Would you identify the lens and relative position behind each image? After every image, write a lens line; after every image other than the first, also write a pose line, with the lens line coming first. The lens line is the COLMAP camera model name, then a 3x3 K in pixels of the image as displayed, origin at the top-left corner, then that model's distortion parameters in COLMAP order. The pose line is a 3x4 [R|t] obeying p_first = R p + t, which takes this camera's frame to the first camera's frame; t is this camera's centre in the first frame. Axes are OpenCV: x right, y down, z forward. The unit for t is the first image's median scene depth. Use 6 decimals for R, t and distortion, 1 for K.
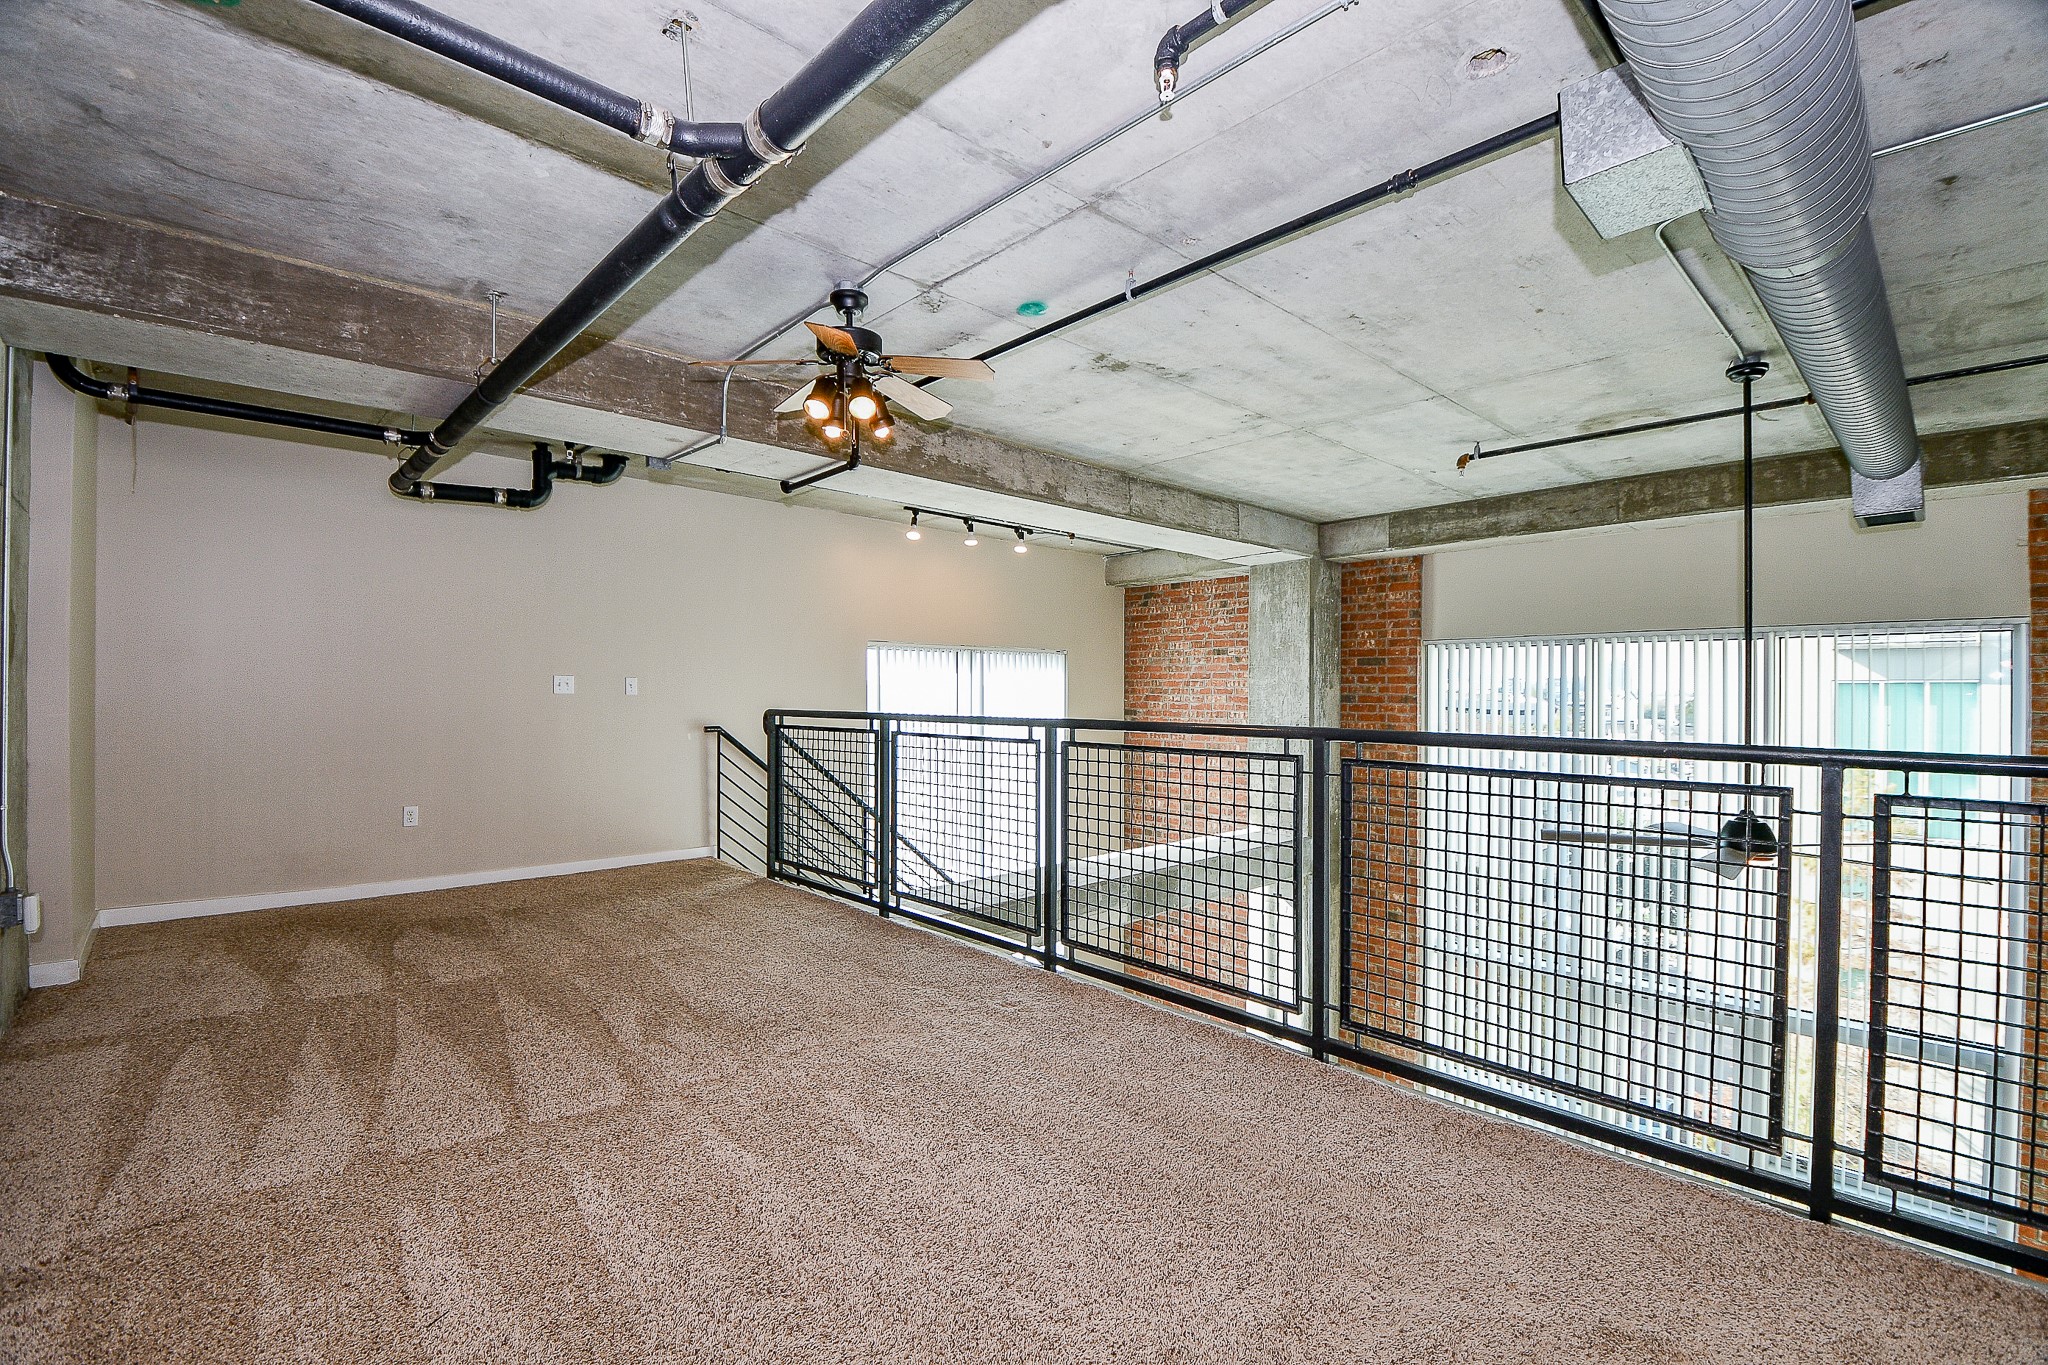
lens RADIAL K [[897.5, 0, 1032.7], [0, 897.5, 703.9], [0, 0, 1]] dist [0.021070, -0.028883]
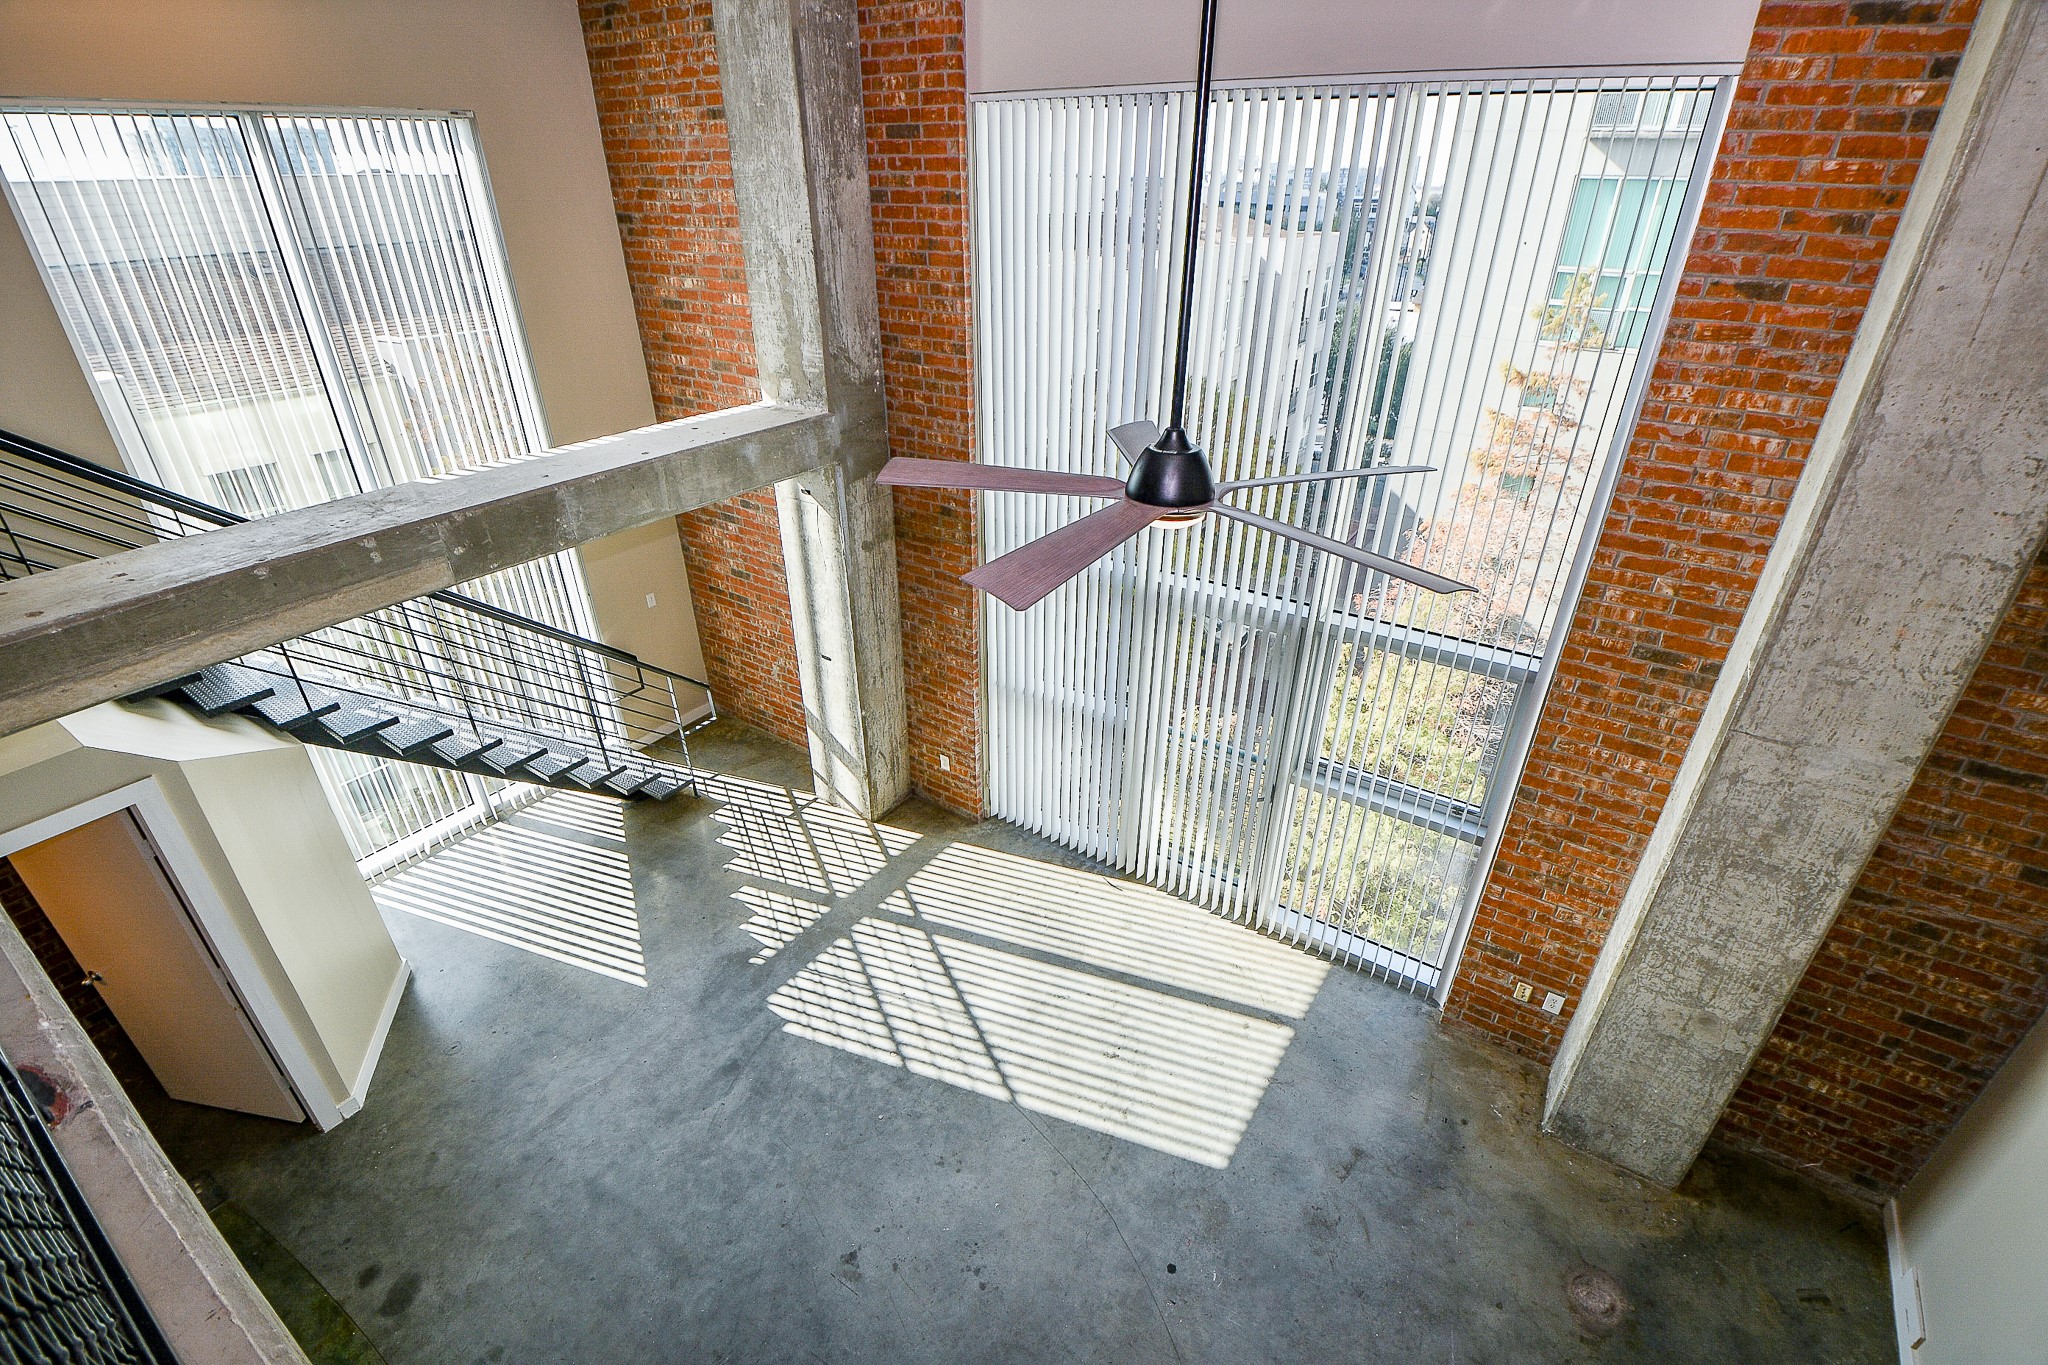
lens RADIAL K [[886.0, 0, 1025.9], [0, 886.0, 687.5], [0, 0, 1]] dist [0.040651, -0.044500]
pose [[0.971866, -0.114094, 0.206058, 0.289022], [0.001805, 0.878428, 0.477871, -0.002090], [-0.235529, -0.464054, 0.853920, 0.233760]]
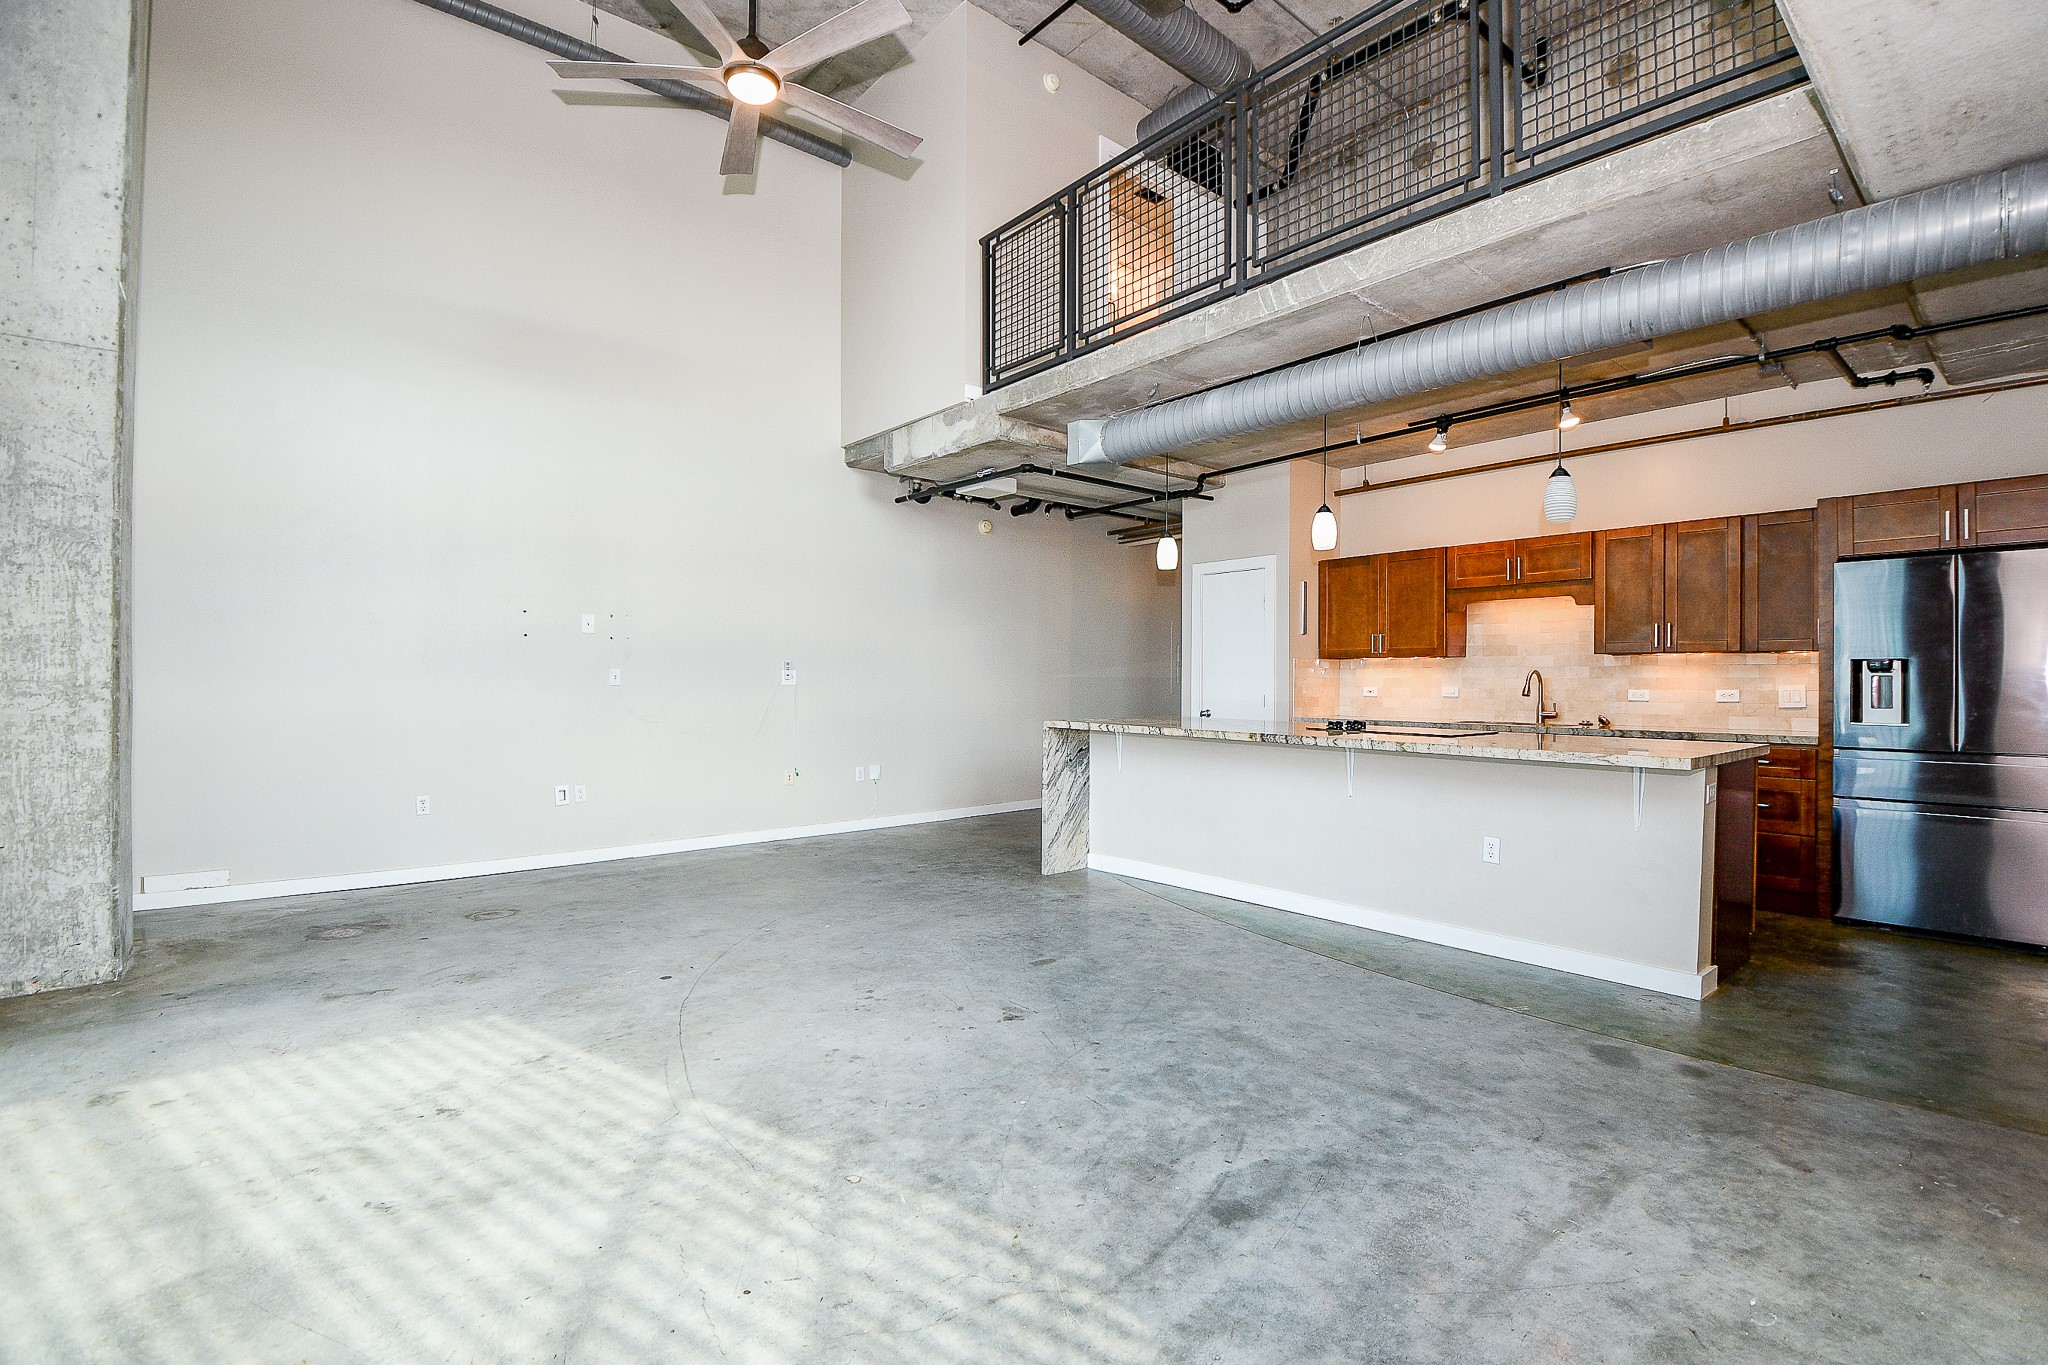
lens RADIAL K [[921.7, 0, 1055.3], [0, 921.7, 676.9], [0, 0, 1]] dist [0.025437, -0.037227]
pose [[-0.999457, -0.005787, 0.032432, 0.221707], [-0.005535, 0.999954, 0.007845, 0.414624], [-0.032476, 0.007661, -0.999443, 1.023583]]
